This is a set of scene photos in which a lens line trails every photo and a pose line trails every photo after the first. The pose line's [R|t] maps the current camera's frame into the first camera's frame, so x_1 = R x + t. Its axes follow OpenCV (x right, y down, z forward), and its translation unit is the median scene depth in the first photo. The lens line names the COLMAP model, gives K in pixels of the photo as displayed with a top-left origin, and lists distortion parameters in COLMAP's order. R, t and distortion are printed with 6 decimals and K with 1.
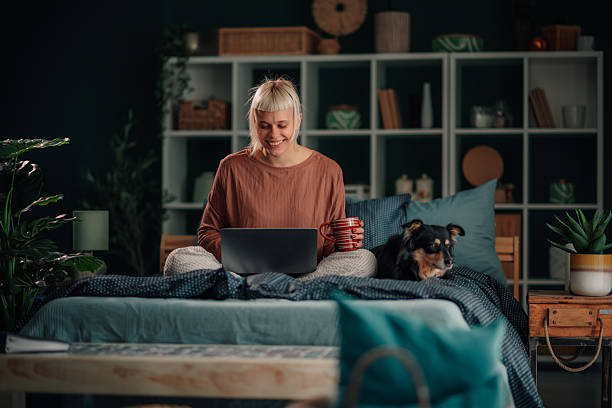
lens RADIAL K [[1676.9, 0, 297.8], [0, 1676.9, 203.5], [0, 0, 1]] dist [-0.058582, -0.233302]
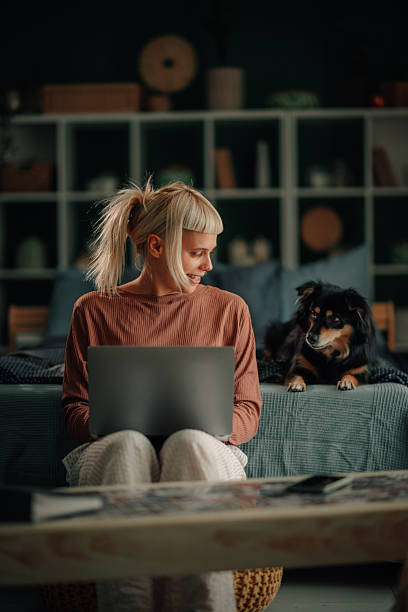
lens RADIAL K [[1600.4, 0, 204.0], [0, 1600.4, 306.0], [0, 0, 1]] dist [-0.089554, -0.175199]
pose [[0.990637, -0.017901, 0.135341, -0.083076], [0.013863, 0.999432, 0.030719, -0.006829], [-0.135814, -0.028555, 0.990323, 0.095056]]
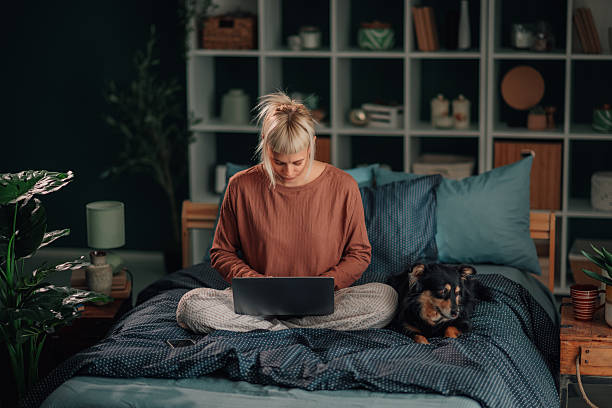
lens RADIAL K [[1652.4, 0, 306.0], [0, 1652.4, 204.0], [0, 0, 1]] dist [-0.012920, 0.279602]
pose [[0.999422, -0.007528, -0.033146, 0.018210], [0.014020, 0.979644, 0.200250, -0.149098], [0.030963, -0.200599, 0.979184, 0.065332]]
